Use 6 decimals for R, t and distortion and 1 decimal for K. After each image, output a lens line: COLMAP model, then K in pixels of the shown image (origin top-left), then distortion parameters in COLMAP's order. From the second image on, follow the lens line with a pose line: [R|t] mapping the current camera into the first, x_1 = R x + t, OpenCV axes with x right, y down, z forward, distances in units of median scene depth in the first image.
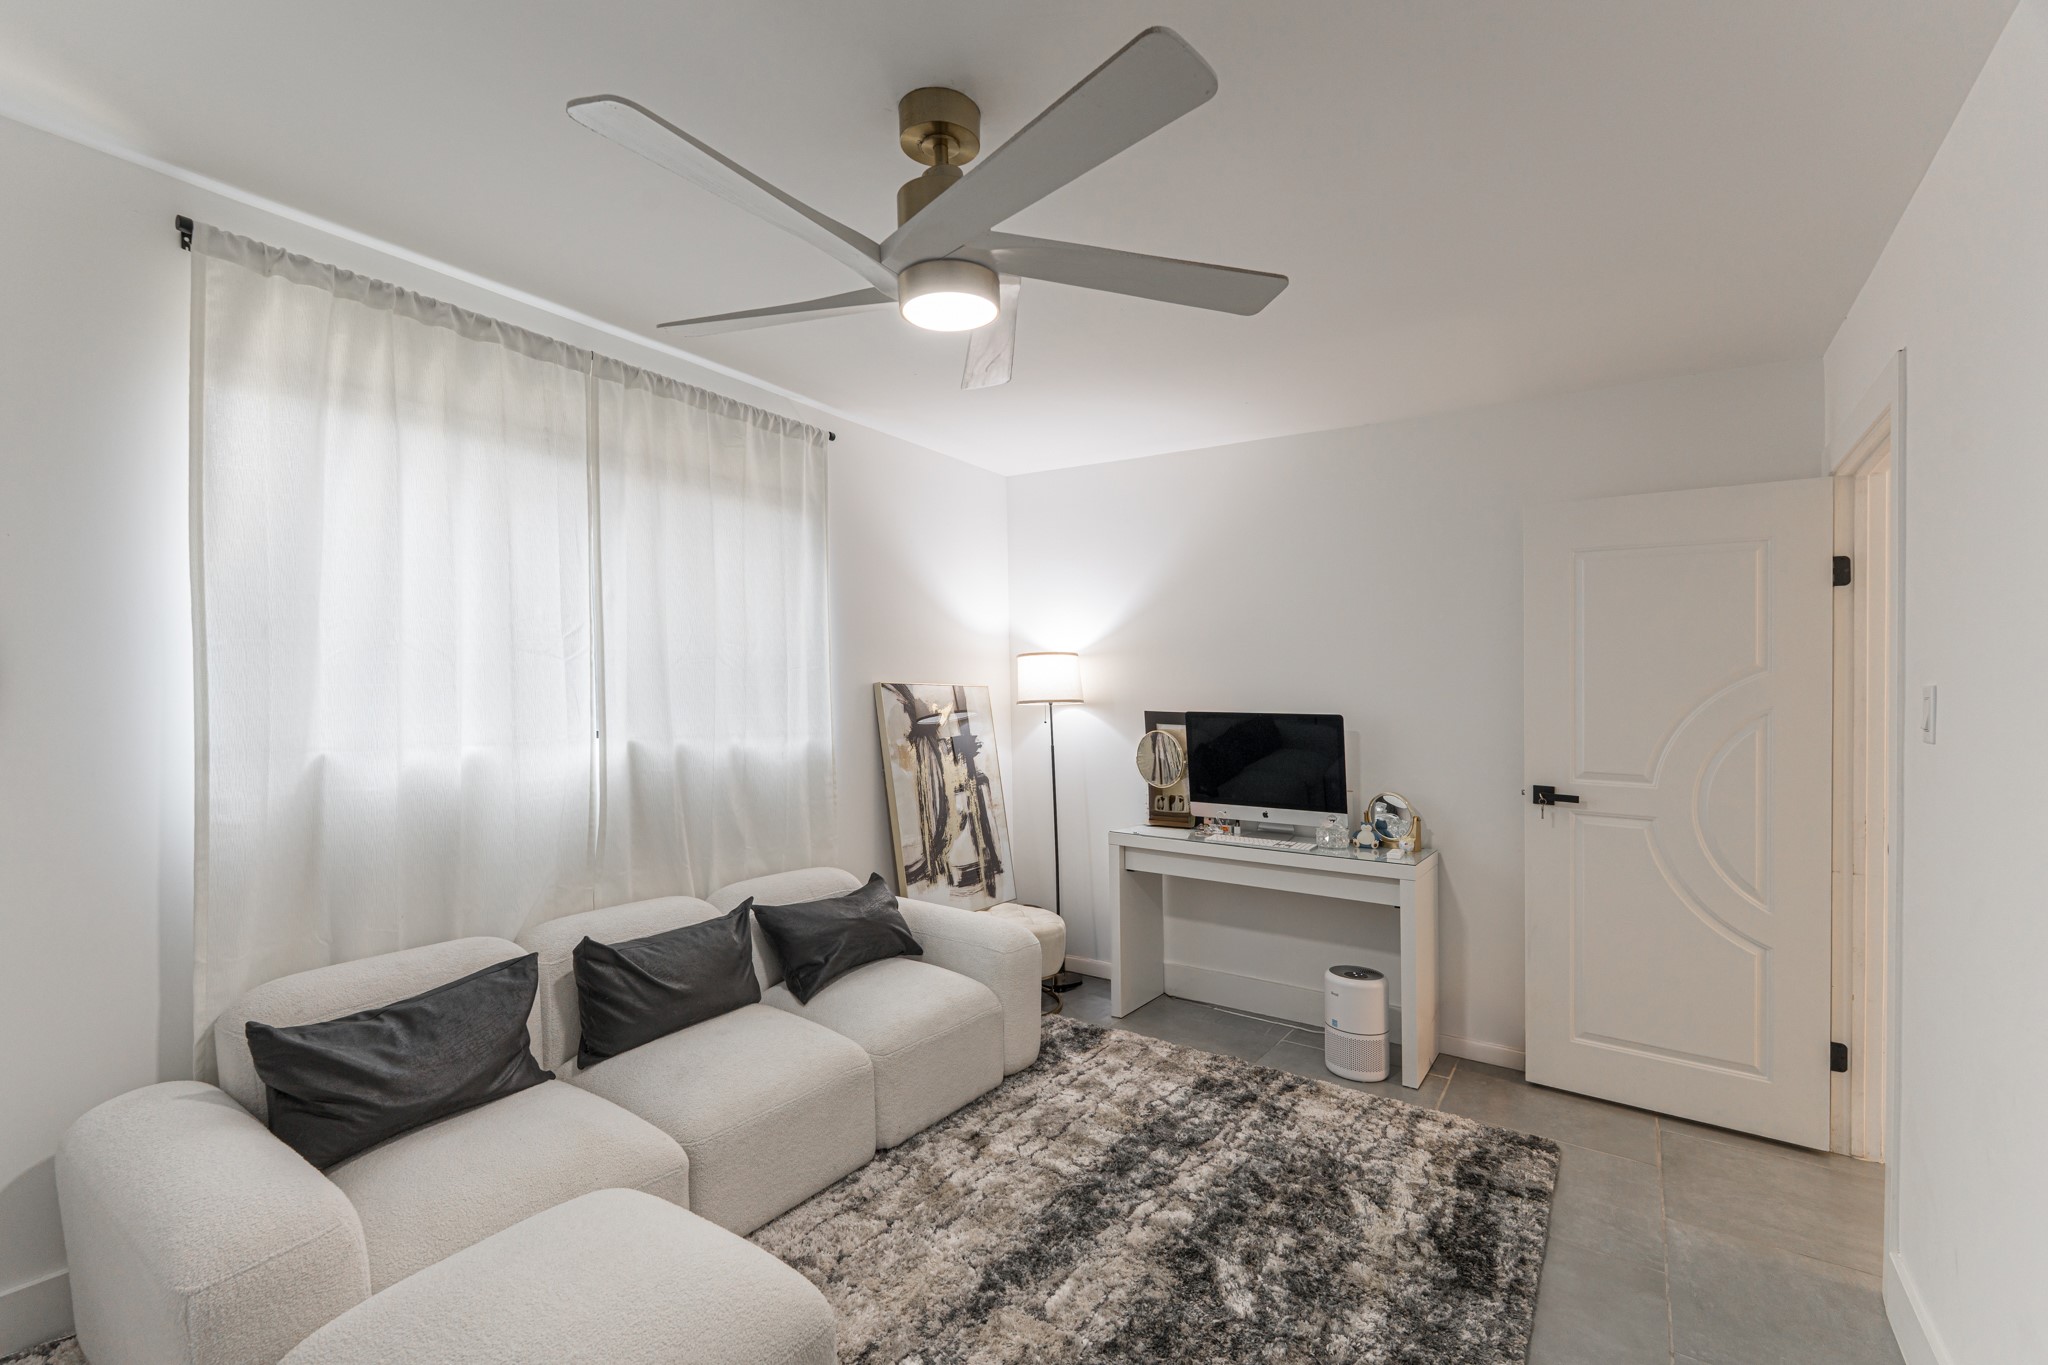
lens RADIAL K [[900.5, 0, 1011.5], [0, 900.5, 685.9], [0, 0, 1]] dist [-0.005514, 0.000617]
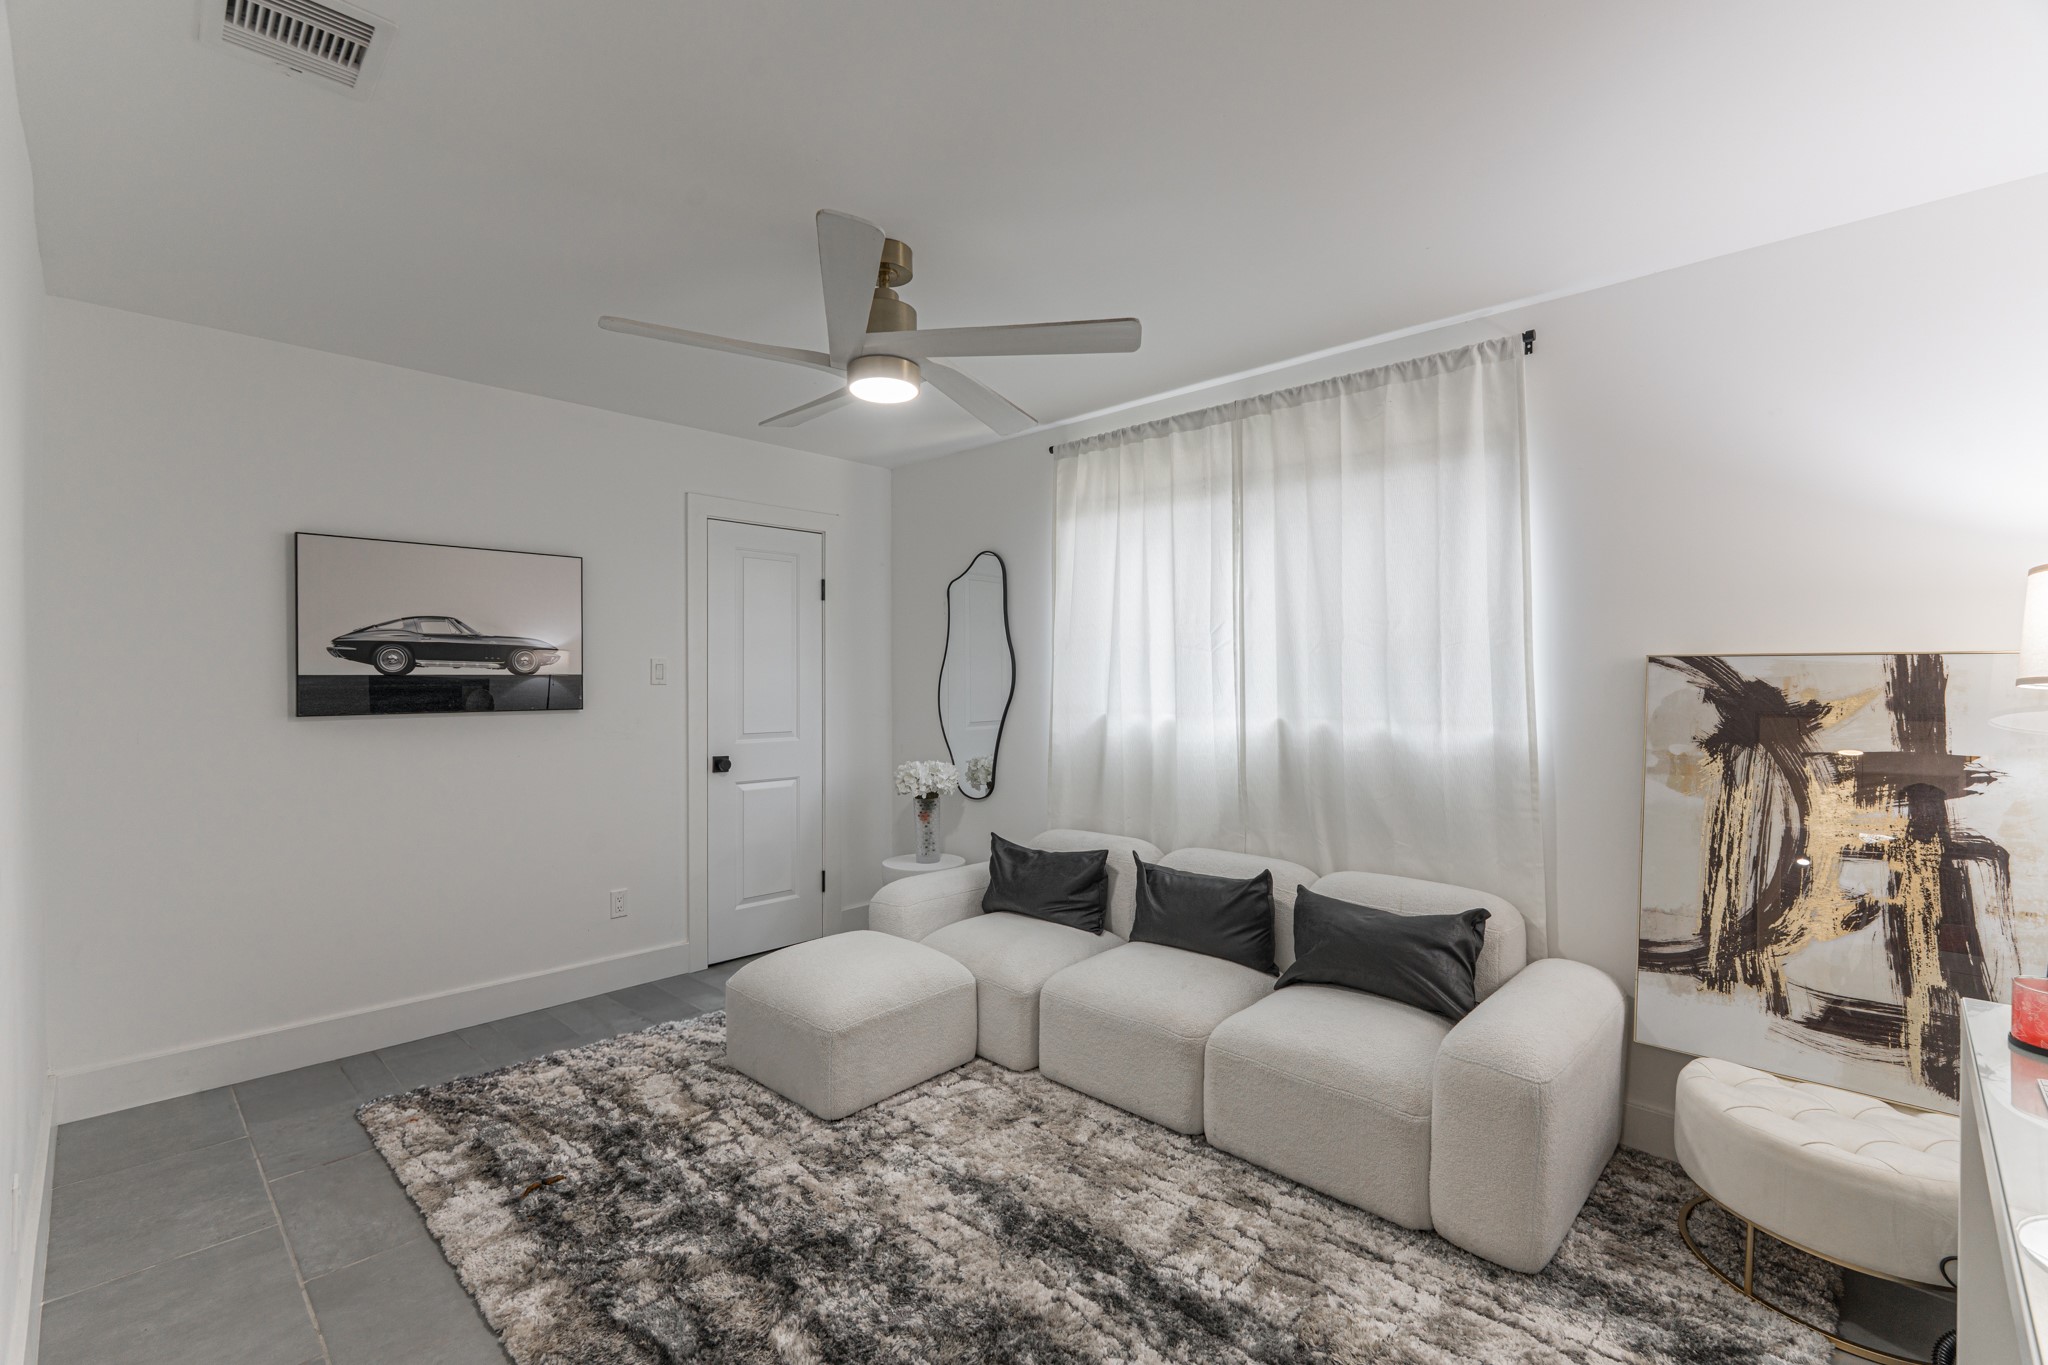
lens RADIAL K [[900.5, 0, 1016.2], [0, 900.5, 681.8], [0, 0, 1]] dist [-0.005514, 0.000617]
pose [[-0.164810, -0.008608, -0.986288, 0.567393], [0.007781, 0.999919, -0.010027, 0.018001], [0.986295, -0.009326, -0.164729, 0.637515]]
